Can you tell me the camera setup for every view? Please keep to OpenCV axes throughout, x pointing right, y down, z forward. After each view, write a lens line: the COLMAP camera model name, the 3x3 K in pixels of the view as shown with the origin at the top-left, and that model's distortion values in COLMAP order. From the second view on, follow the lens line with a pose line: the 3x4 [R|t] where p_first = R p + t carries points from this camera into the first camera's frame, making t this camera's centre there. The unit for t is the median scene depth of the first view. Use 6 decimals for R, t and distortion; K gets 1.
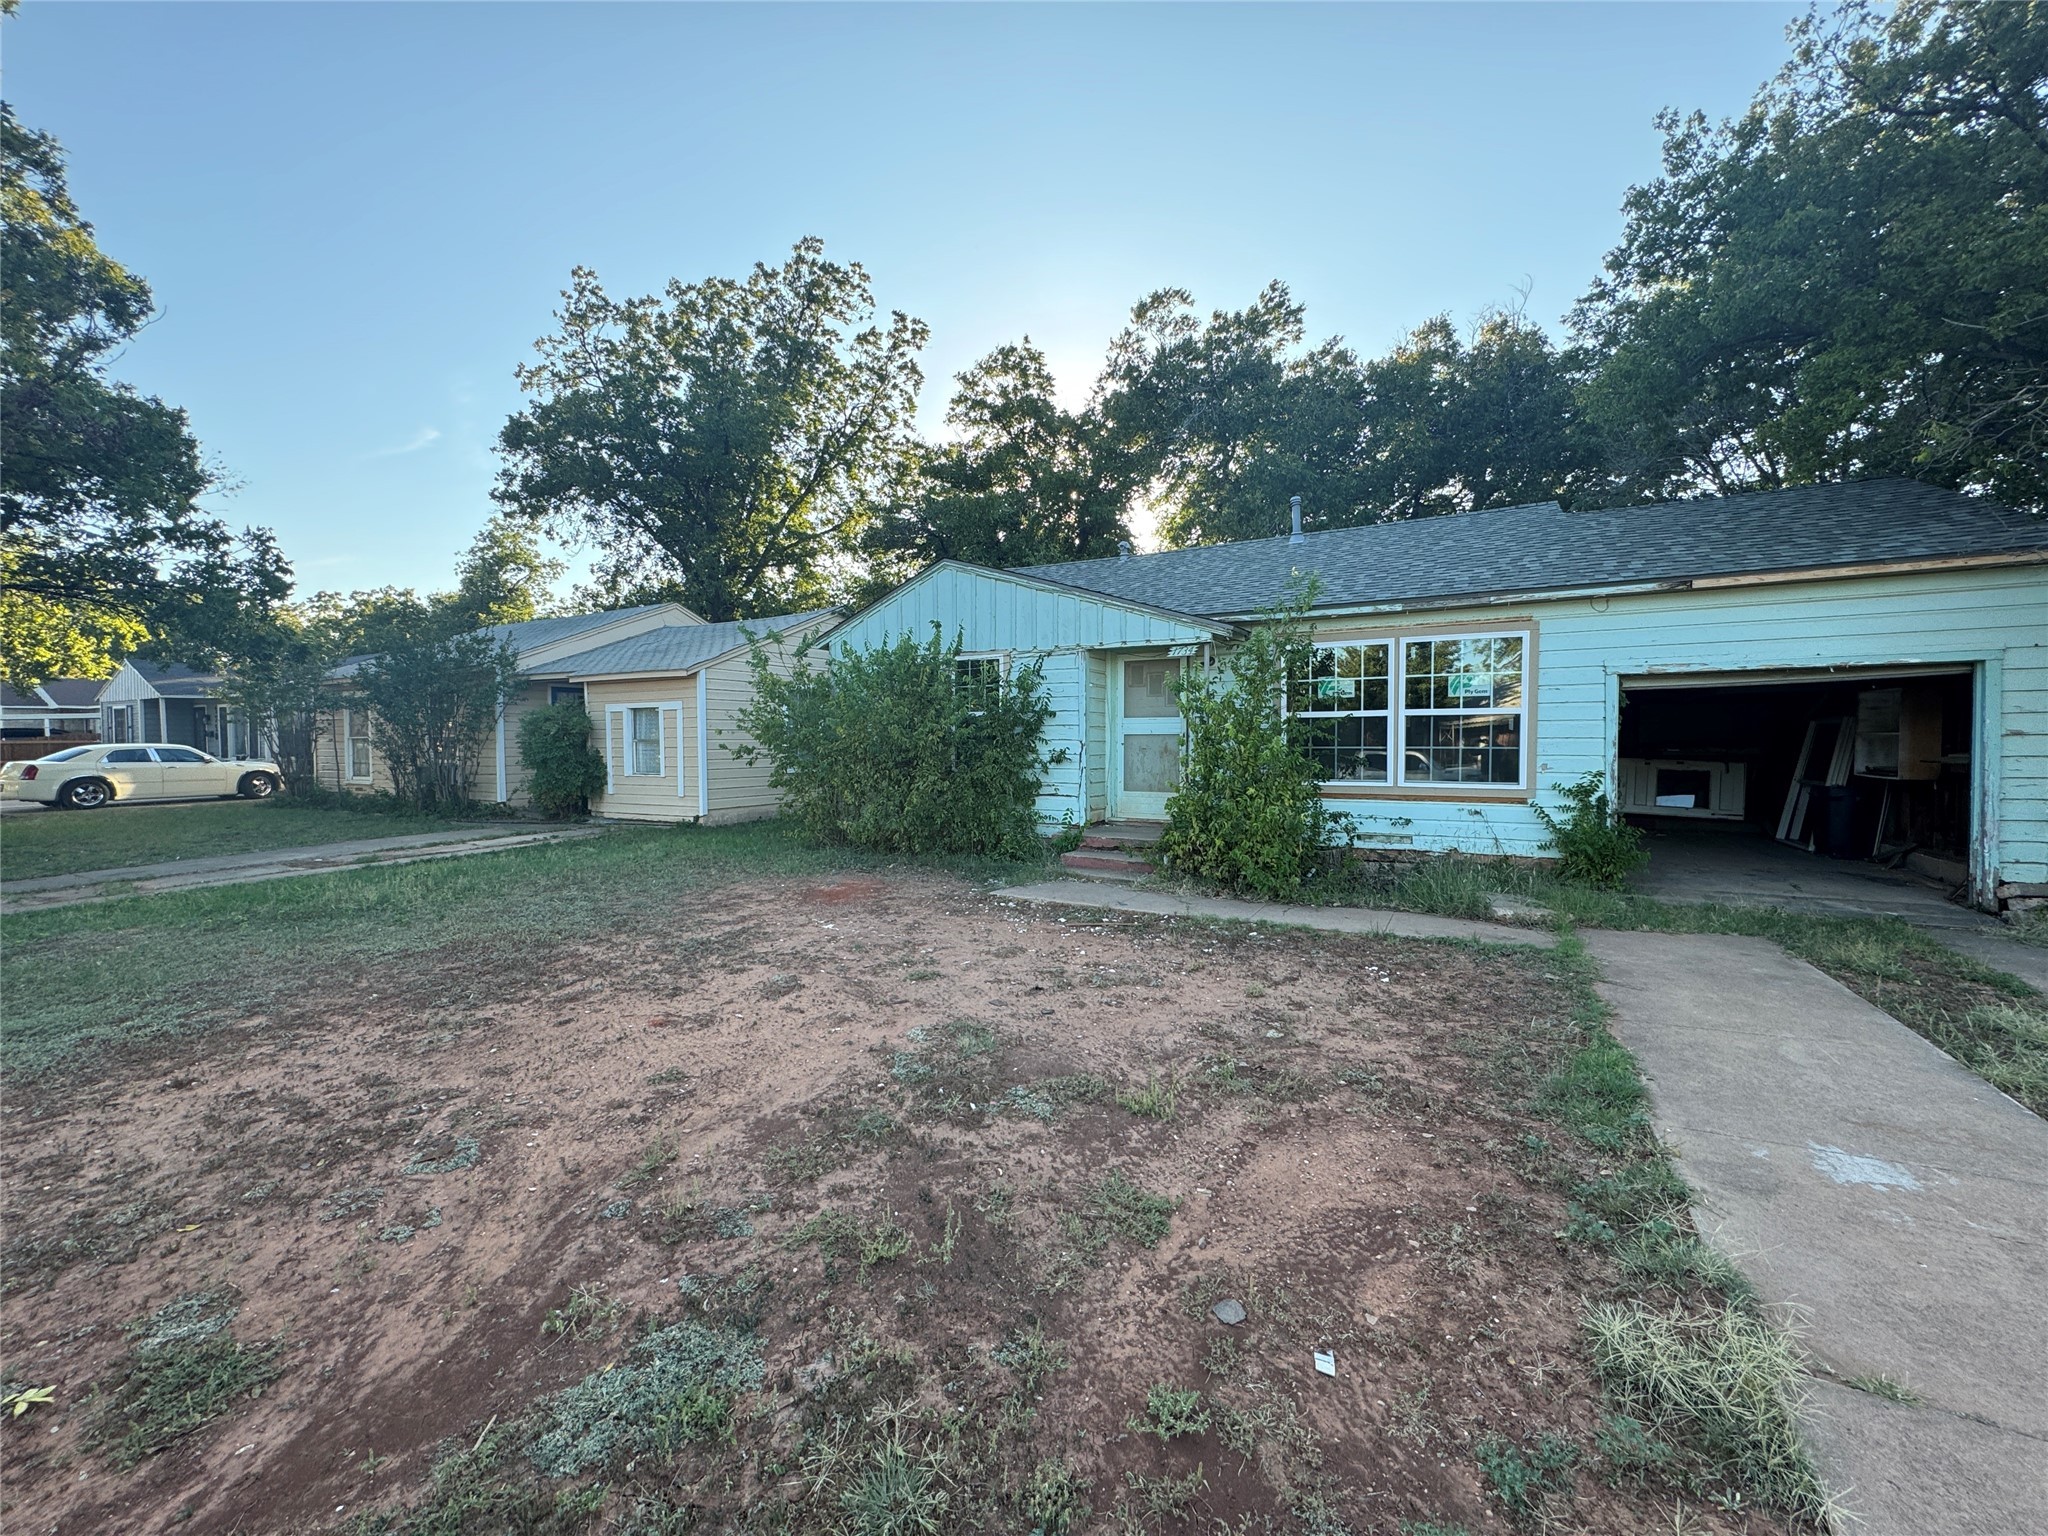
lens RADIAL K [[825.7, 0, 1024.0], [0, 825.7, 768.0], [0, 0, 1]] dist [-0.000646, 0.000499]
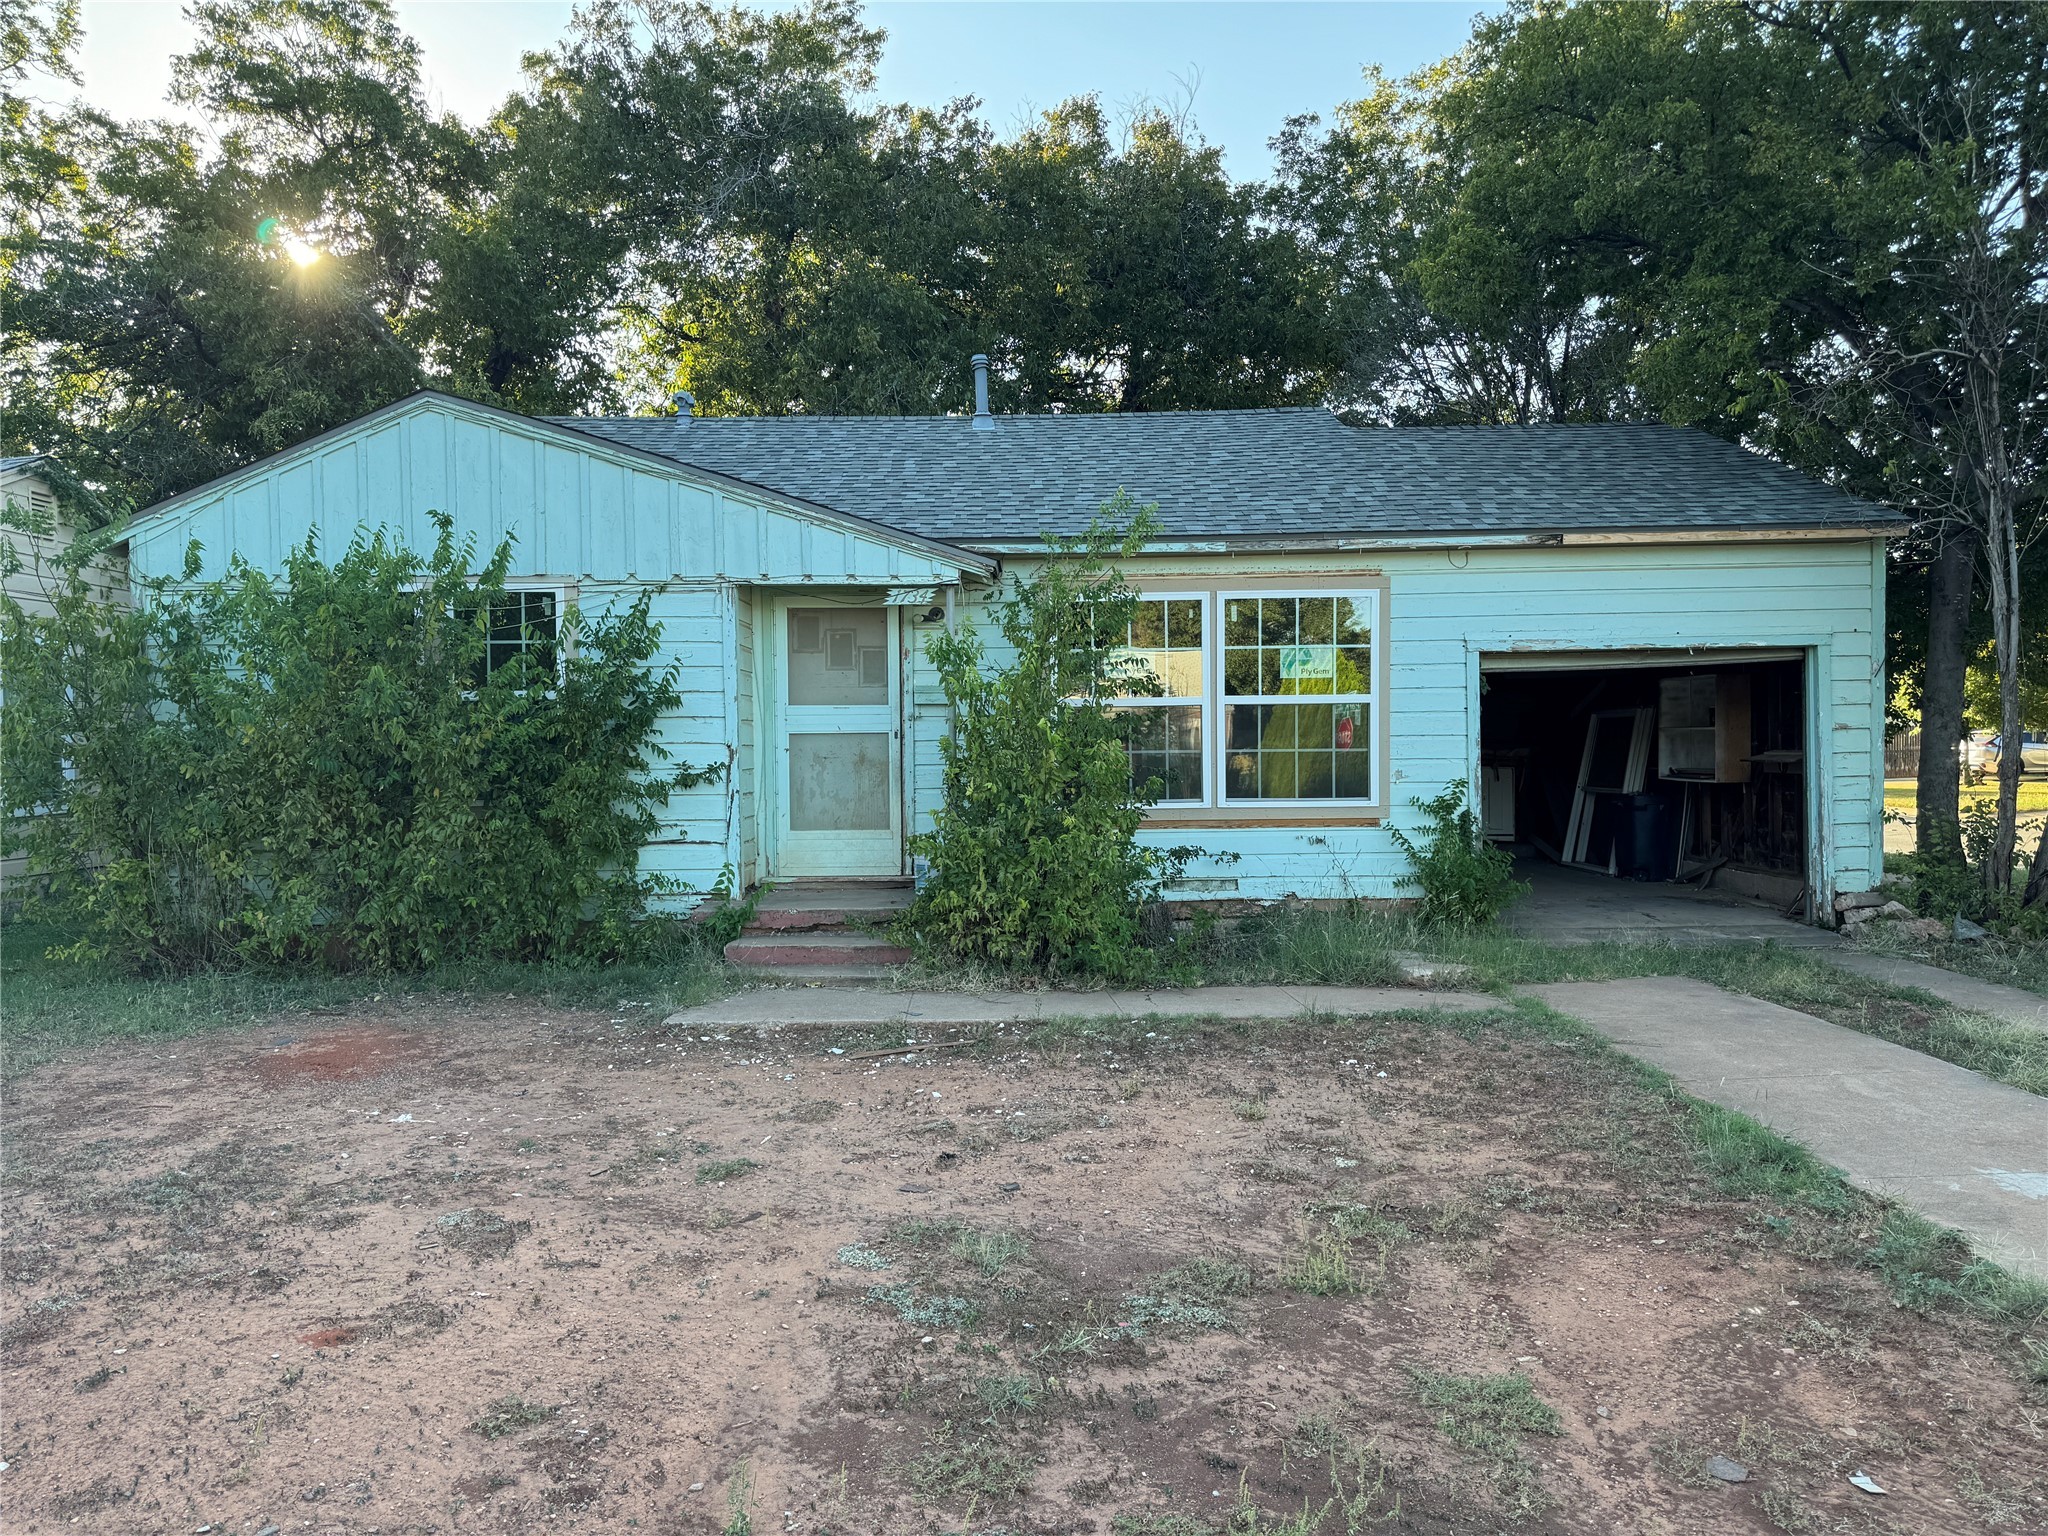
lens RADIAL K [[1448.5, 0, 1021.1], [0, 1448.5, 779.8], [0, 0, 1]] dist [0.094139, -0.133585]
pose [[0.870175, -0.019497, 0.492356, -0.363065], [0.024413, 0.999696, -0.003559, -0.000696], [-0.492137, 0.015117, 0.870387, 0.041630]]
